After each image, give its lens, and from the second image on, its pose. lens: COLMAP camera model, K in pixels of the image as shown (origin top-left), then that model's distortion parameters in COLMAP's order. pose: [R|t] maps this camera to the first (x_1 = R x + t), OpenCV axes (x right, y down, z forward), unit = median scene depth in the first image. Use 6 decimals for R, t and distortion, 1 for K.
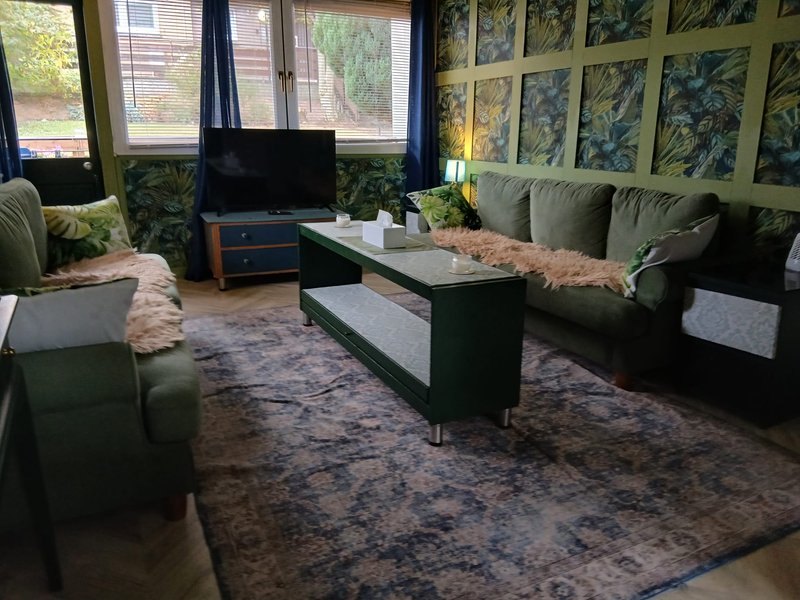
lens RADIAL K [[635.3, 0, 400.0], [0, 635.3, 300.0], [0, 0, 1]] dist [0.143620, -0.229075]
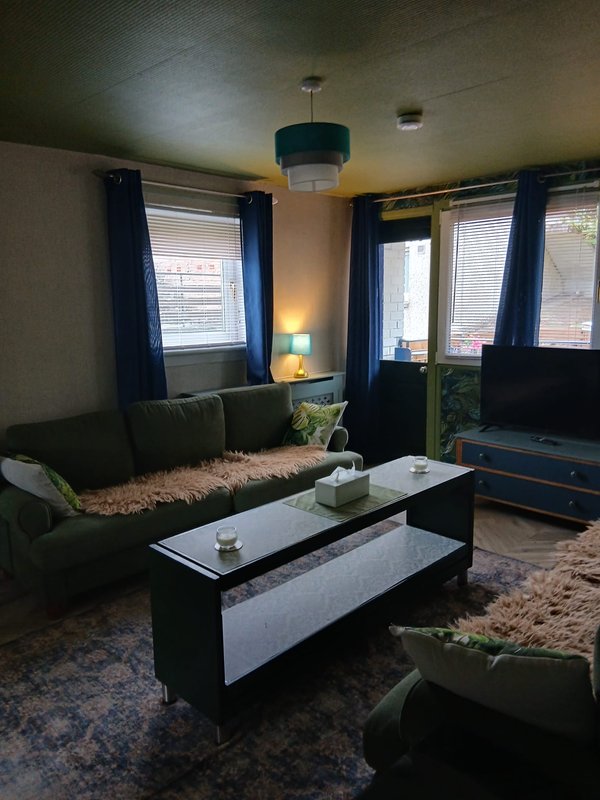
lens RADIAL K [[605.9, 0, 265.3], [0, 605.9, 400.1], [0, 0, 1]] dist [0.116337, -0.188591]
pose [[0.291906, 0.146304, -0.945191, 0.528012], [-0.225253, 0.970950, 0.080725, -0.191361], [0.929544, 0.189343, 0.316381, 0.422458]]
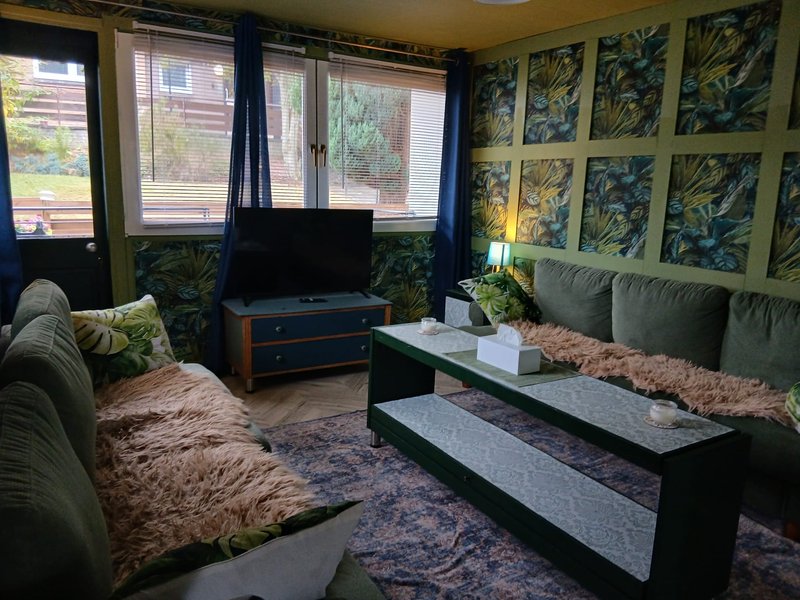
lens RADIAL K [[635.3, 0, 400.0], [0, 635.3, 300.0], [0, 0, 1]] dist [0.143620, -0.229075]
pose [[0.994589, 0.006993, 0.103655, -0.178986], [0.000991, 0.997048, -0.076780, -0.077622], [-0.103886, 0.076467, 0.991645, 0.130101]]
